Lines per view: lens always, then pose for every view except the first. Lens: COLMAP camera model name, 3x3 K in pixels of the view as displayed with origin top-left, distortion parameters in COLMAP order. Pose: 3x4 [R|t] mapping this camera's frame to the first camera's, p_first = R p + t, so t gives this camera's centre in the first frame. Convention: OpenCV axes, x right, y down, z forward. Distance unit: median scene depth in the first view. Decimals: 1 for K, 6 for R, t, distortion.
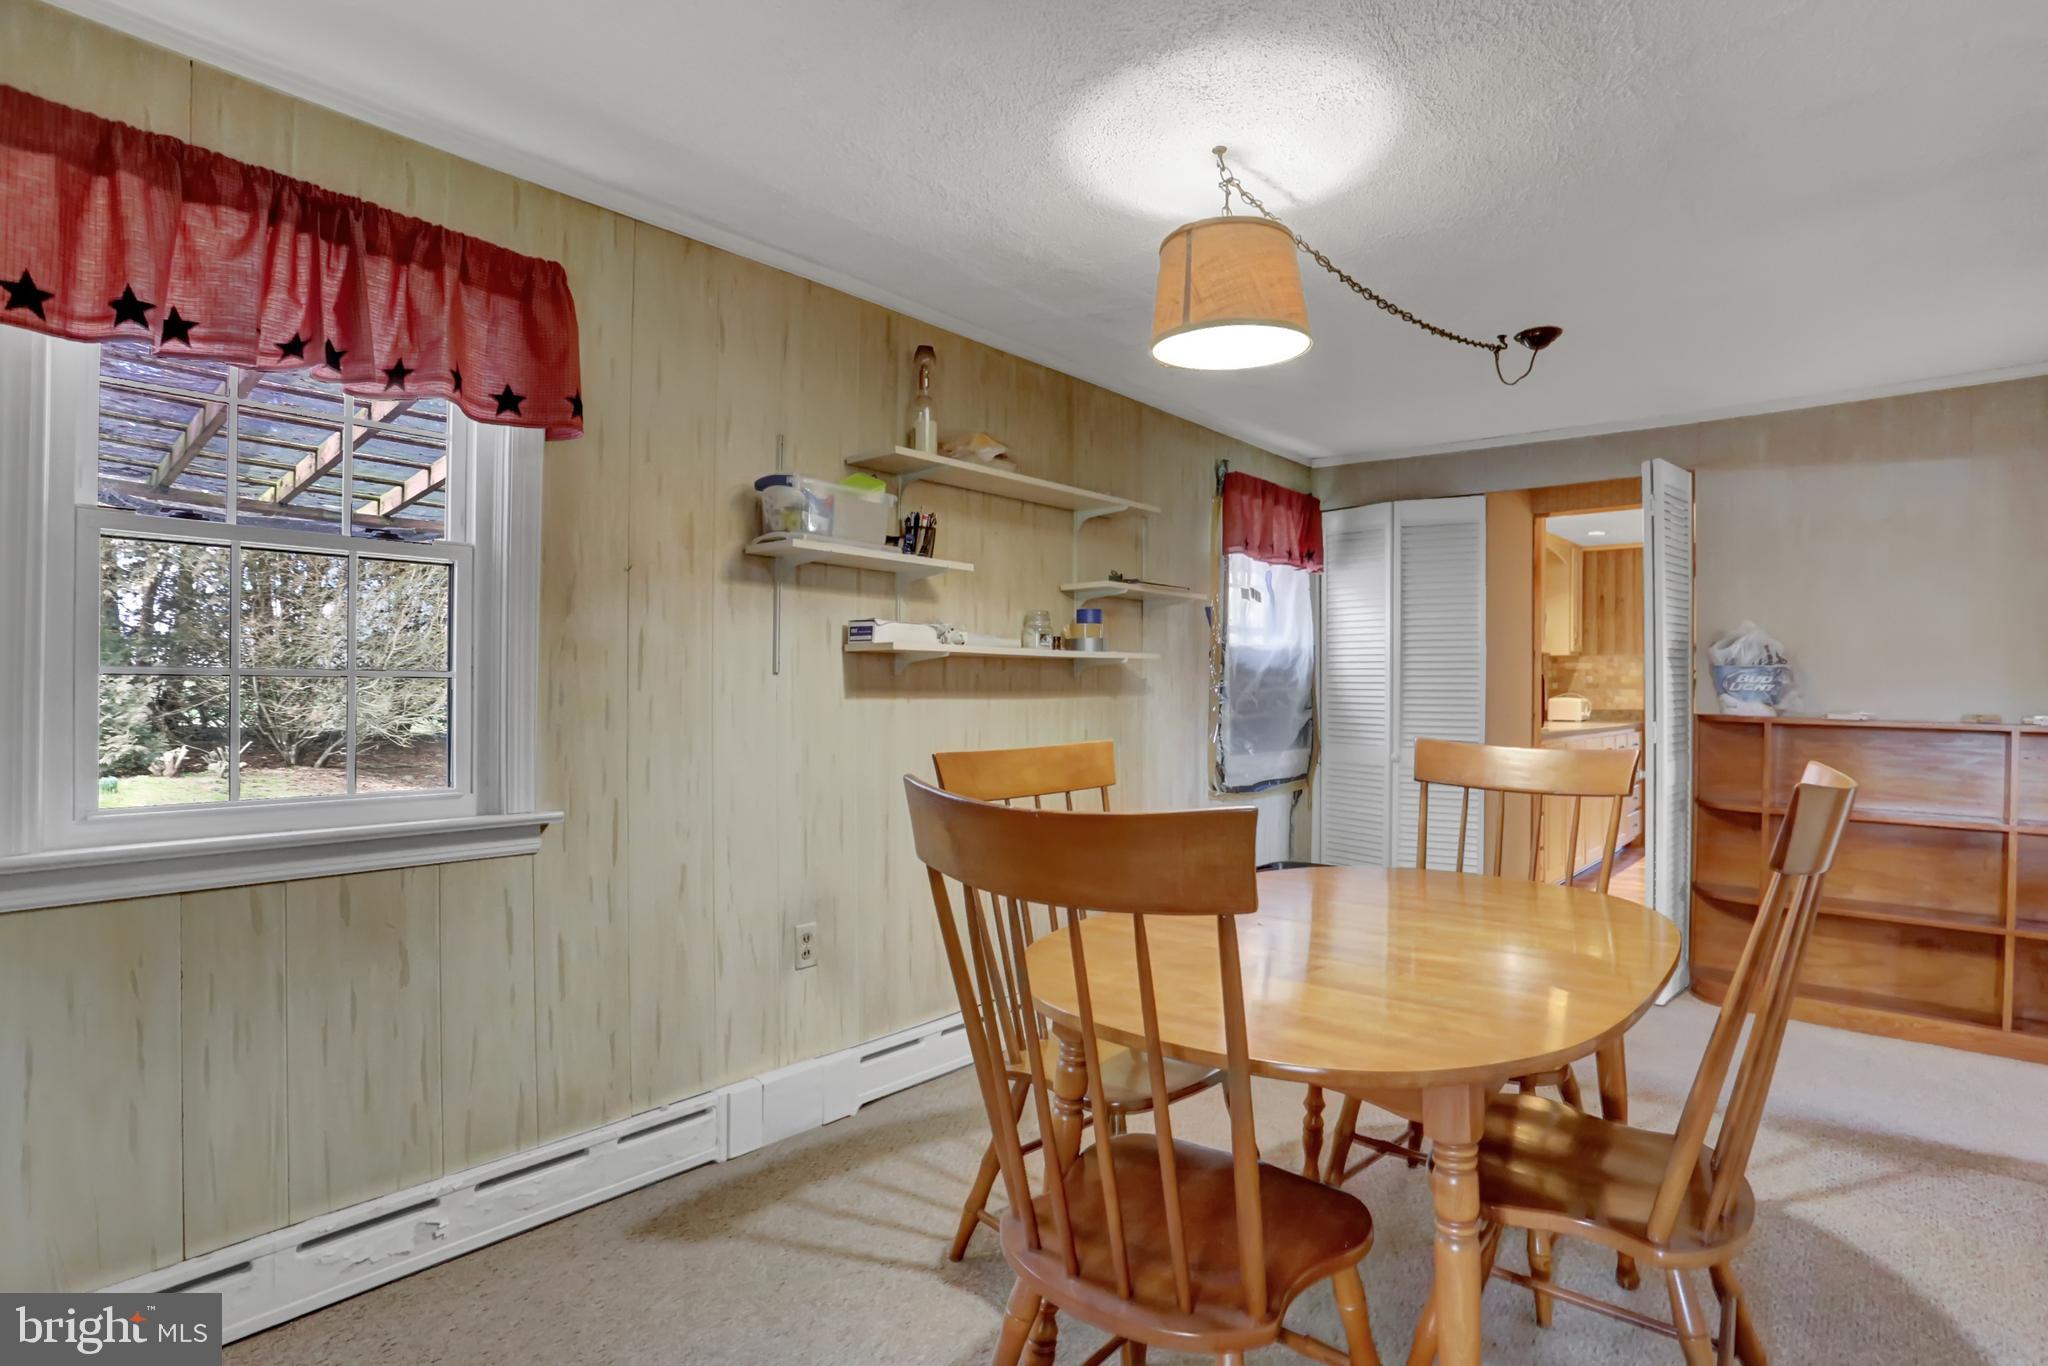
lens RADIAL K [[1030.8, 0, 1076.8], [0, 1030.8, 665.9], [0, 0, 1]] dist [-0.065635, 0.024498]
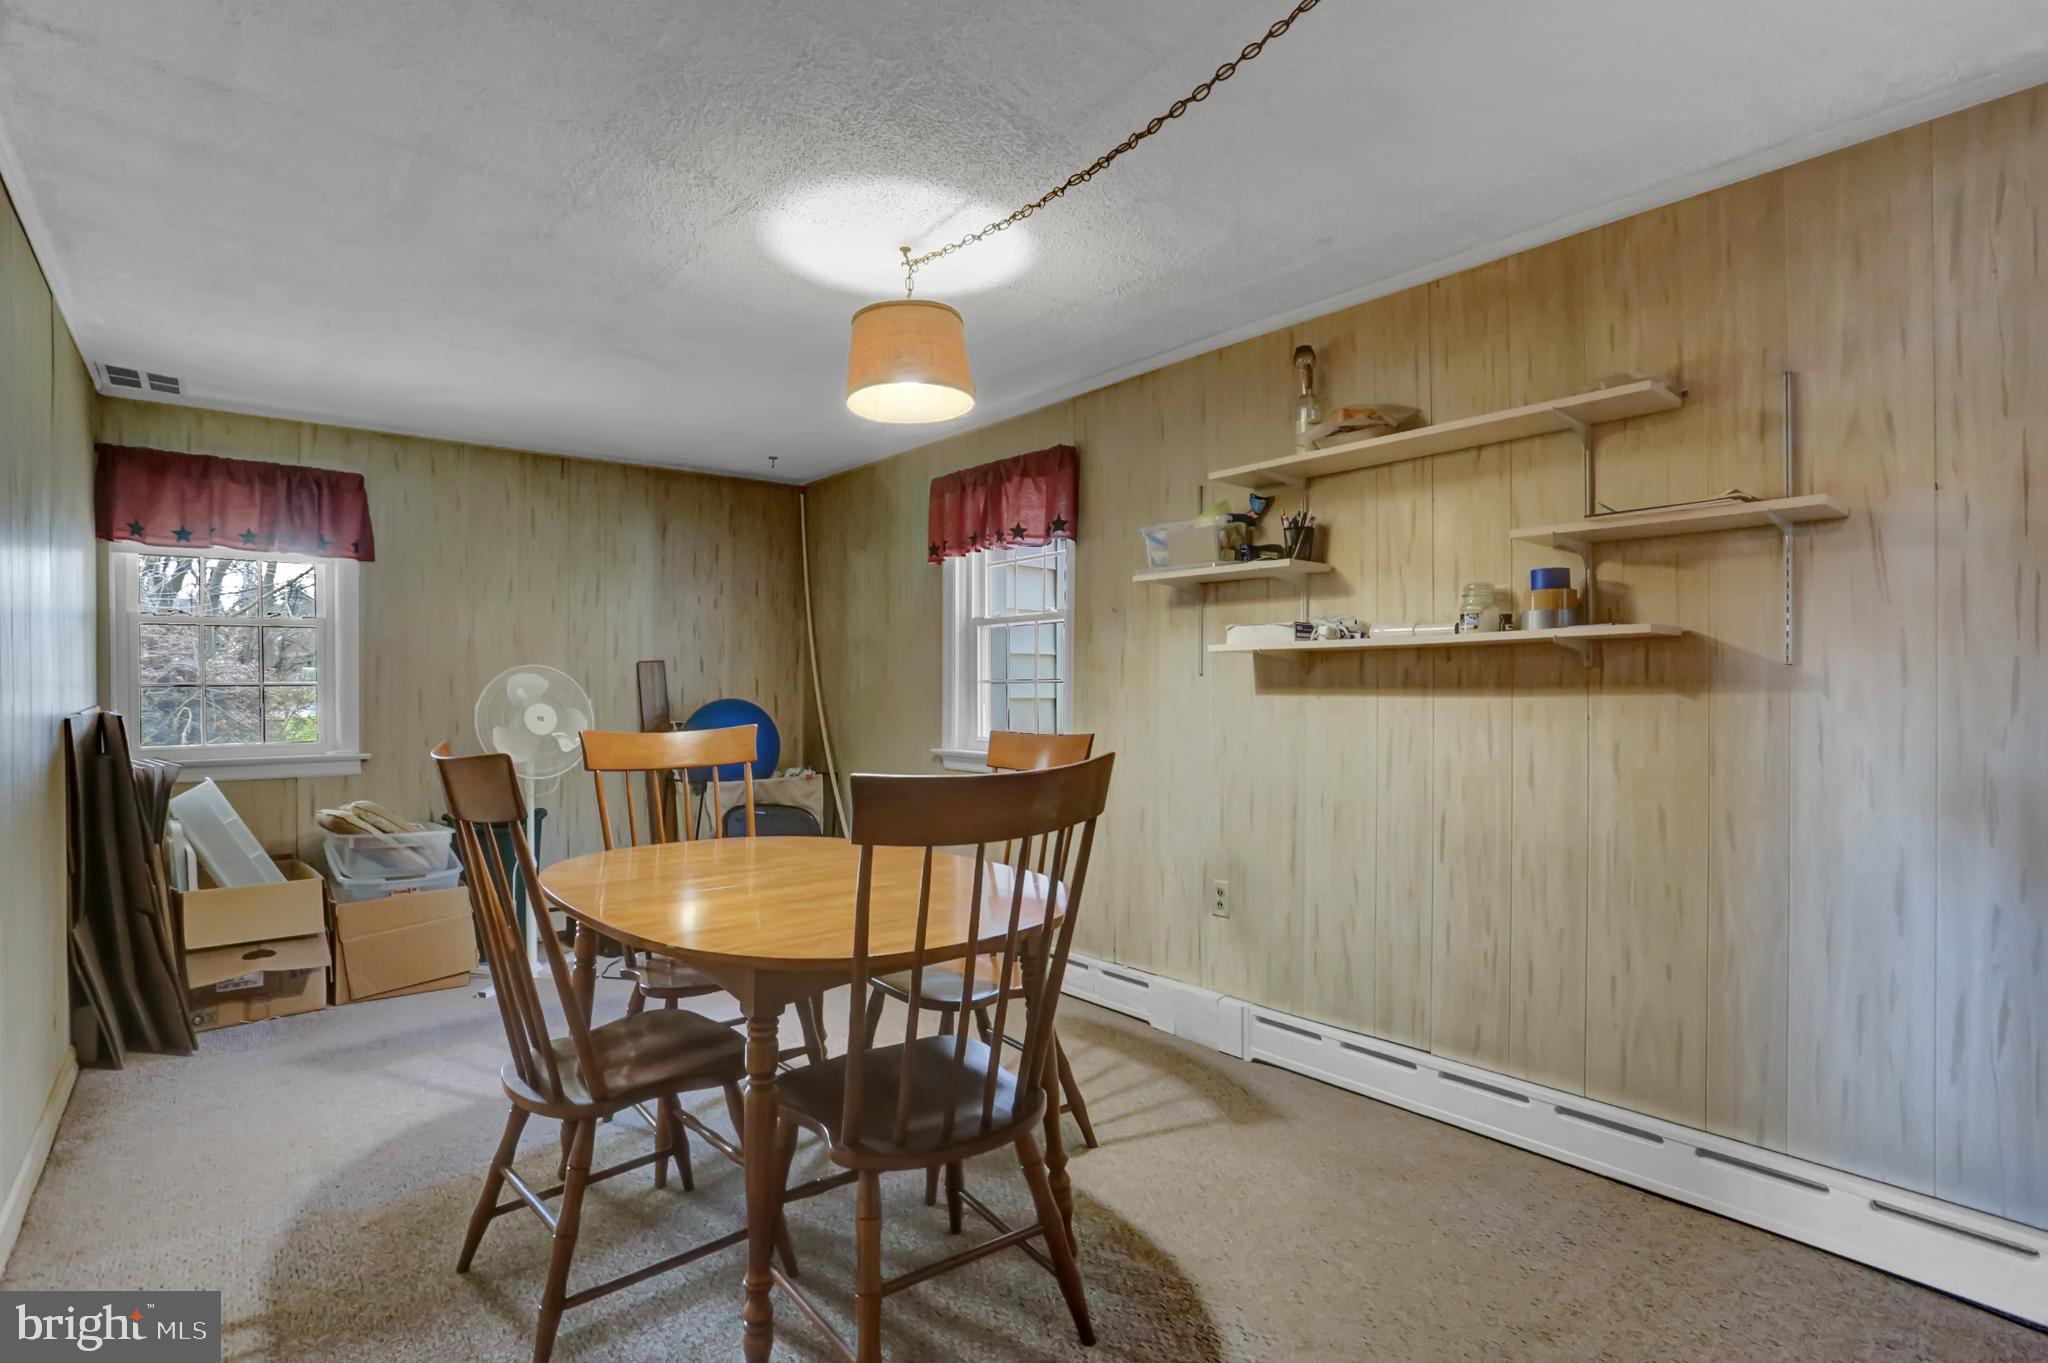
lens RADIAL K [[984.2, 0, 1024.0], [0, 984.2, 681.5], [0, 0, 1]] dist [-0.058438, 0.020785]
pose [[-0.165713, -0.019134, -0.985988, 0.901970], [0.020366, 0.999532, -0.022820, 0.037070], [0.985964, -0.023862, -0.165246, 0.943171]]
